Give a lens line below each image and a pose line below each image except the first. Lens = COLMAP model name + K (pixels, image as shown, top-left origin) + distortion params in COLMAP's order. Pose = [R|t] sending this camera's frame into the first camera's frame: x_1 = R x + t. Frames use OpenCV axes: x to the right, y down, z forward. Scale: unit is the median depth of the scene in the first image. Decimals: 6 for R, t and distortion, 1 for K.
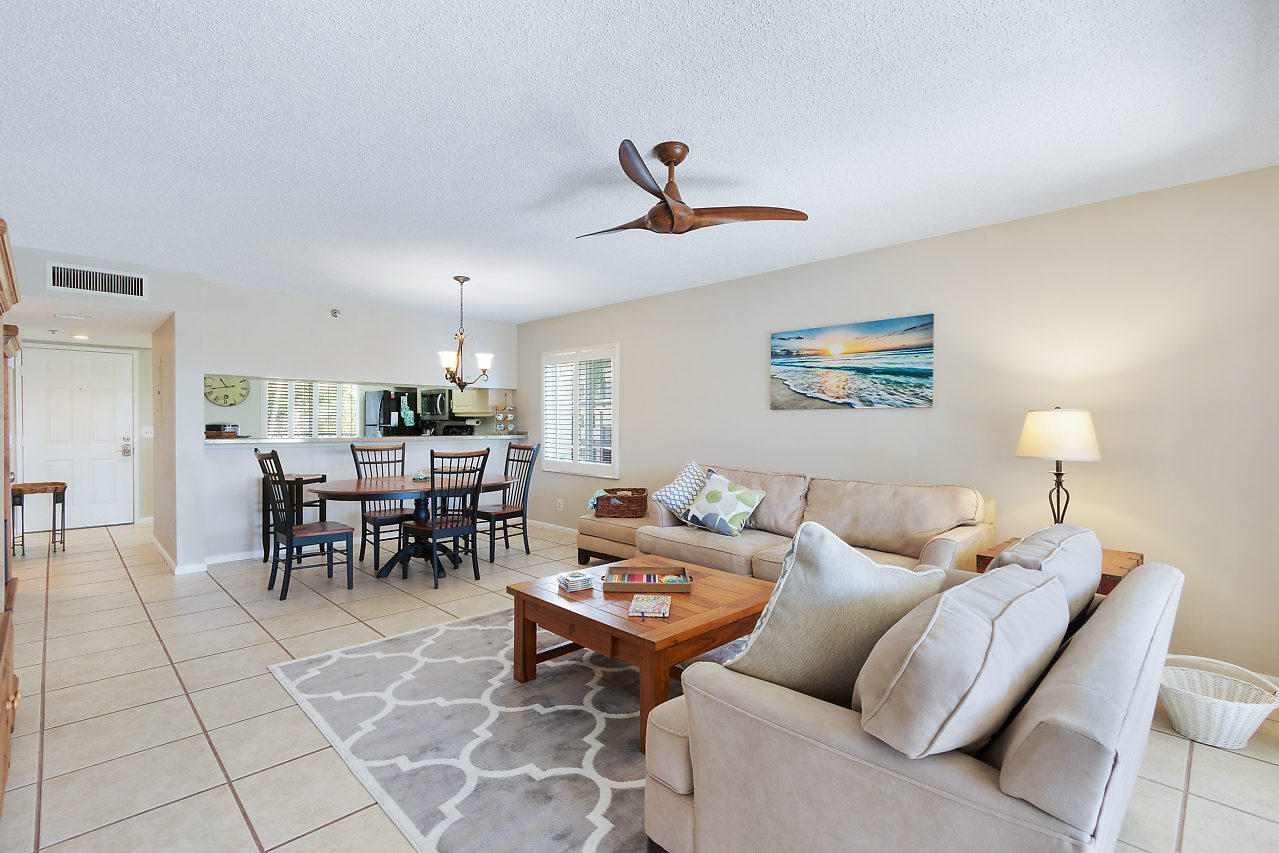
lens RADIAL K [[582.4, 0, 638.7], [0, 582.4, 439.7], [0, 0, 1]] dist [-0.001289, -0.000321]
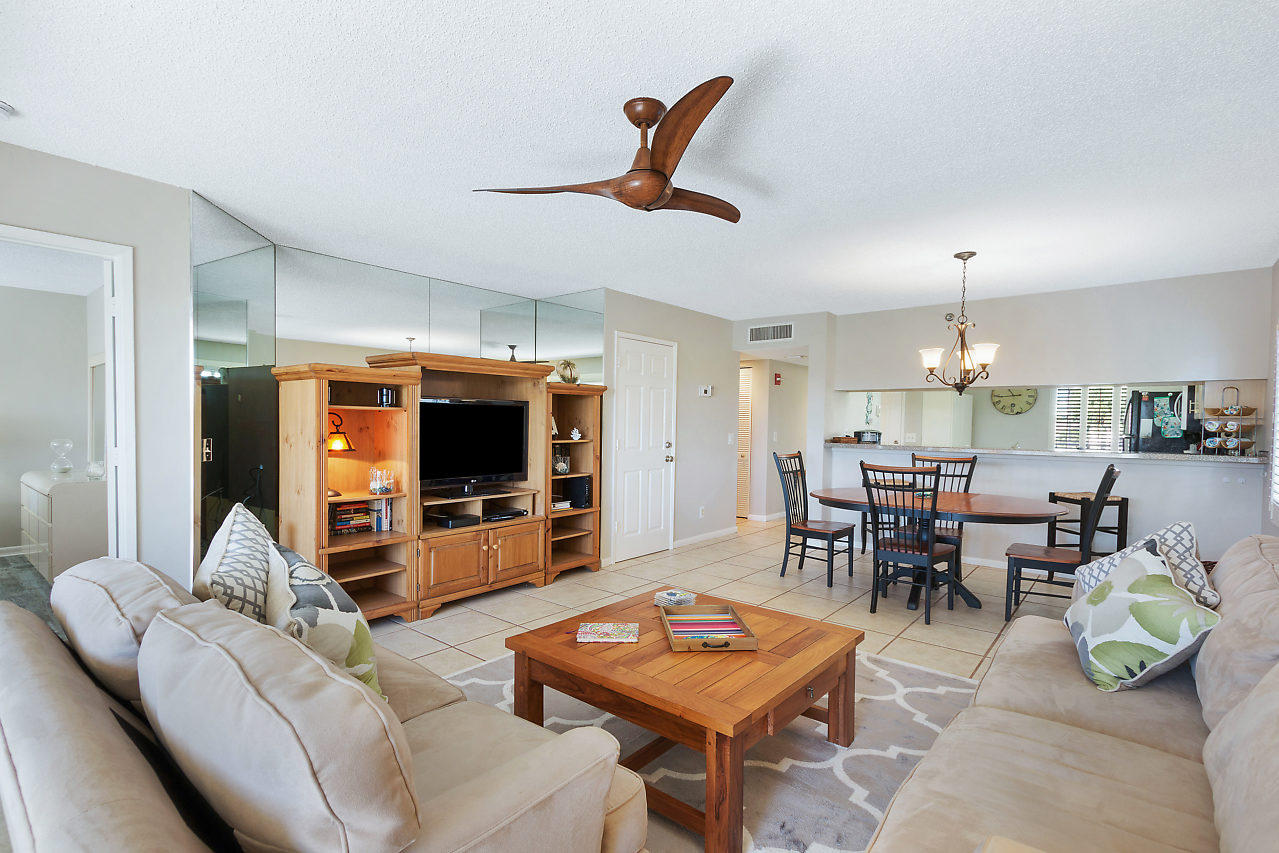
lens RADIAL K [[600.4, 0, 635.8], [0, 600.4, 430.5], [0, 0, 1]] dist [0.003431, -0.000513]
pose [[0.087210, 0.009765, -0.996142, 0.416777], [-0.039519, 0.999199, 0.006335, -0.016391], [0.995406, 0.038814, 0.087526, 0.405753]]
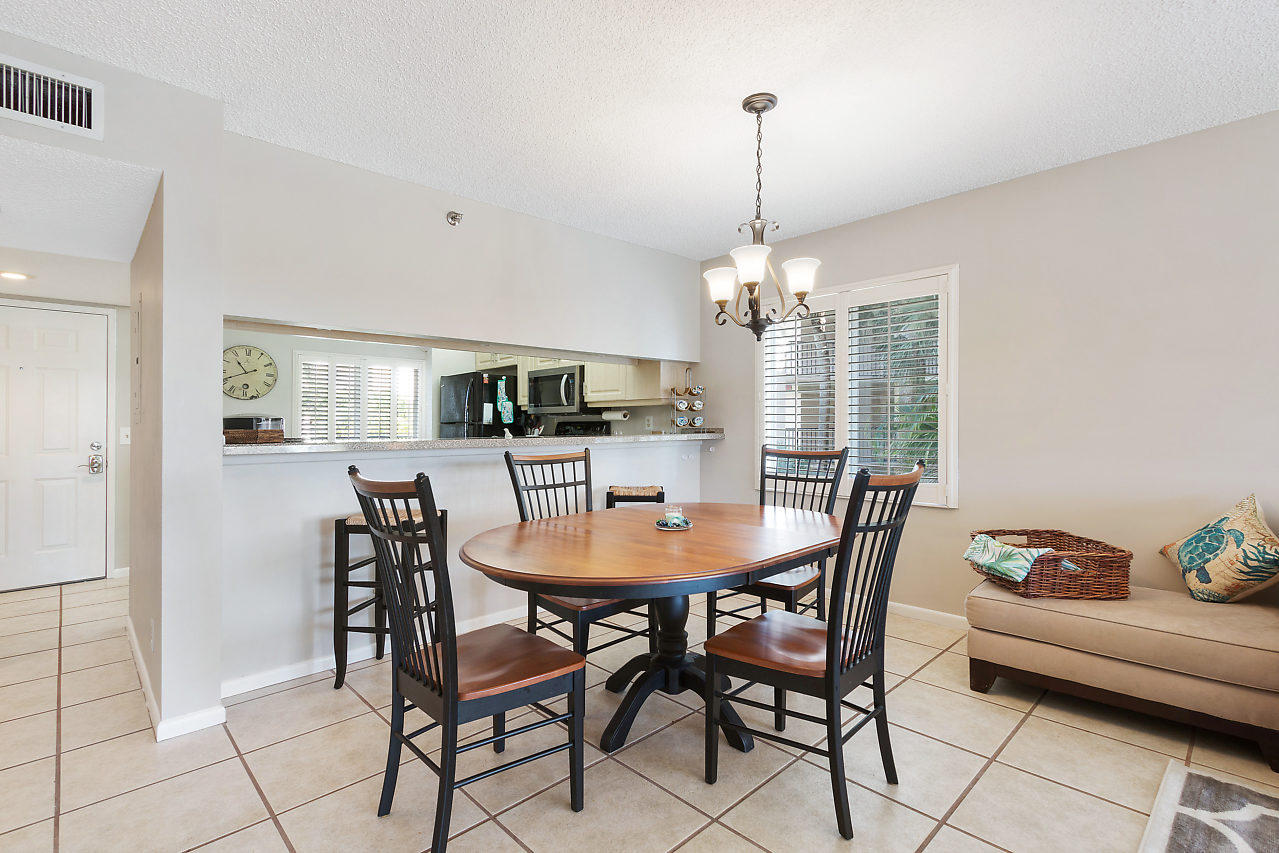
lens RADIAL K [[587.9, 0, 635.0], [0, 587.9, 425.6], [0, 0, 1]] dist [0.004013, -0.000842]
pose [[0.999781, -0.011871, -0.017223, -0.334074], [0.011403, 0.999571, -0.026990, -0.000163], [0.017536, 0.026788, 0.999487, 0.436812]]
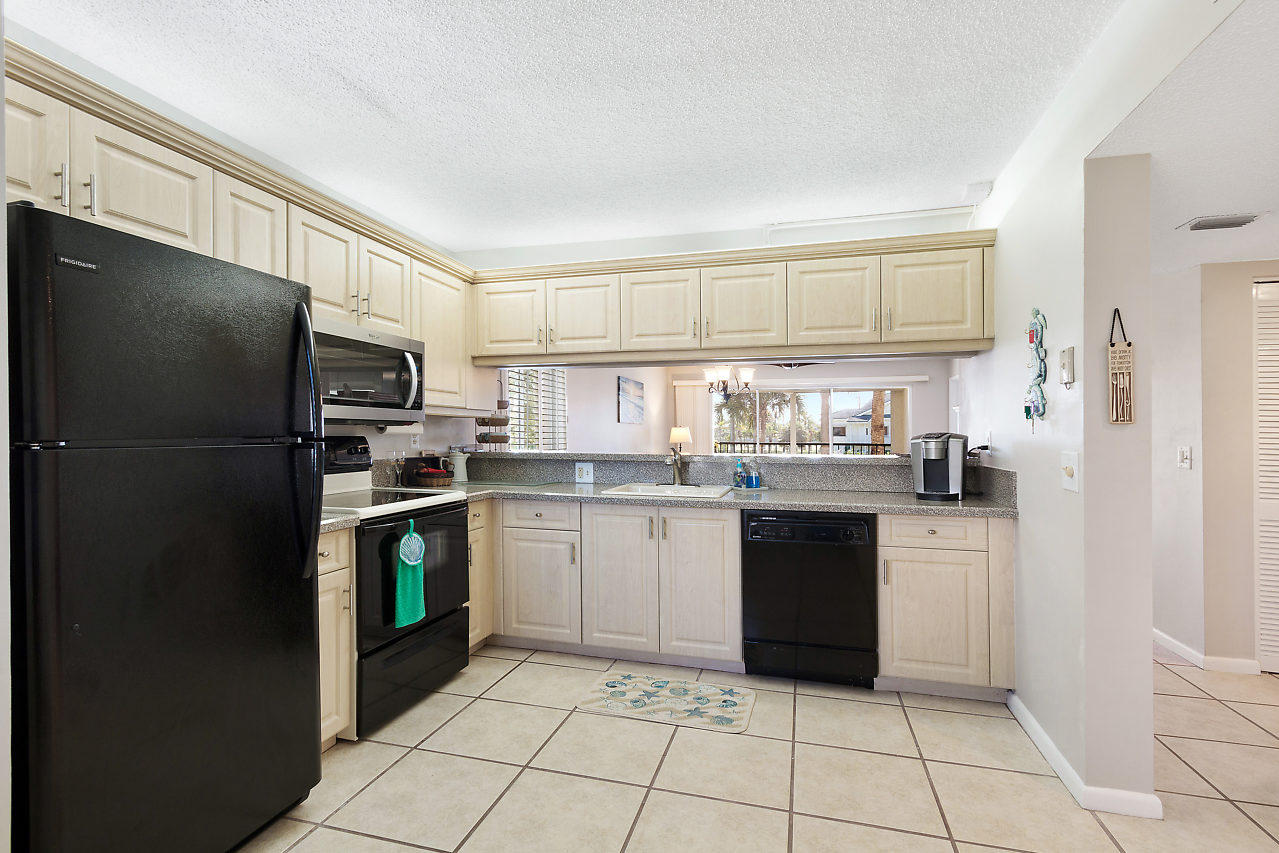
lens RADIAL K [[600.4, 0, 635.8], [0, 600.4, 430.5], [0, 0, 1]] dist [0.003431, -0.000513]
pose [[-0.494239, -0.001166, 0.869325, -0.986775], [0.019266, 0.999739, 0.012293, -0.038996], [-0.869113, 0.022824, -0.494087, 1.407085]]
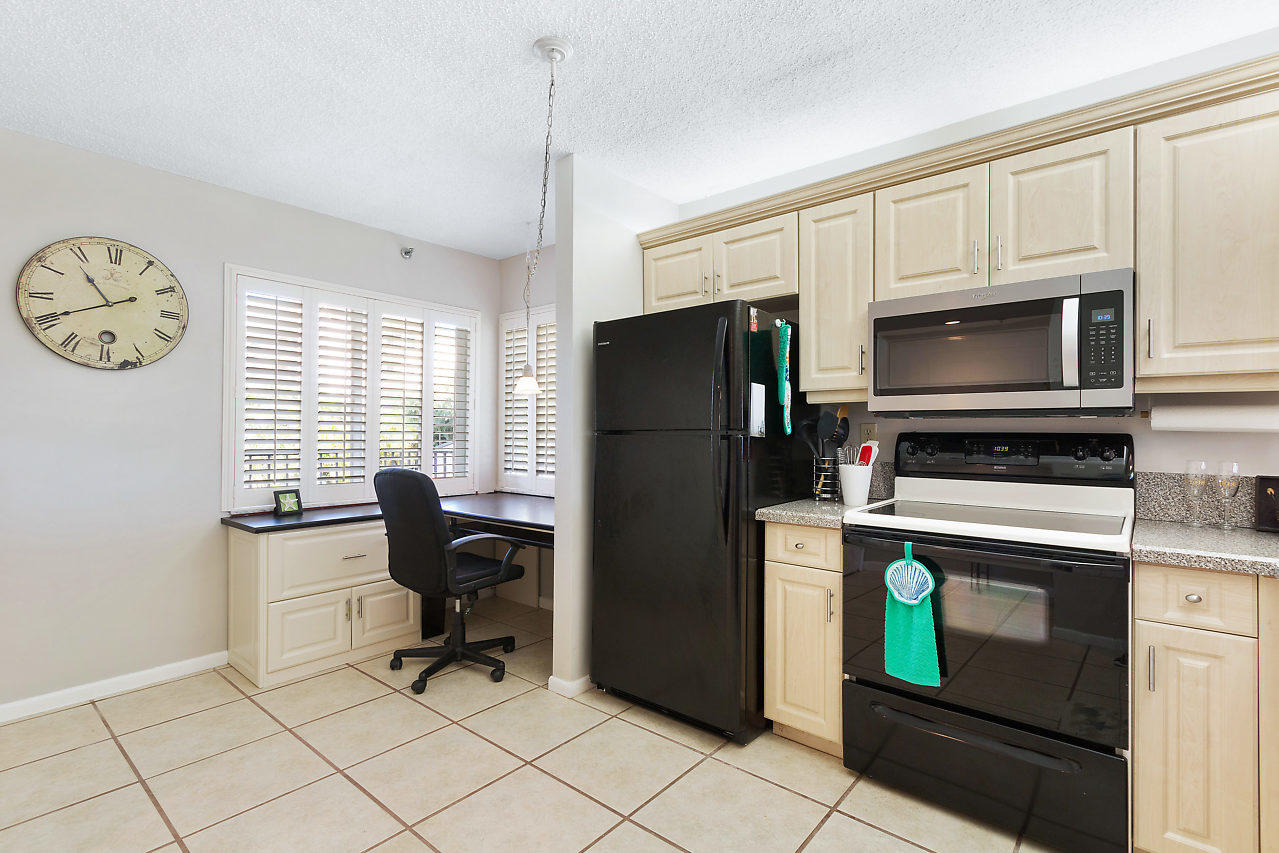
lens RADIAL K [[600.4, 0, 635.8], [0, 600.4, 430.5], [0, 0, 1]] dist [0.003431, -0.000513]
pose [[0.996819, -0.000284, 0.079702, -0.715594], [0.002639, 0.999563, -0.029445, -0.024431], [-0.079659, 0.029561, 0.996384, 1.038562]]
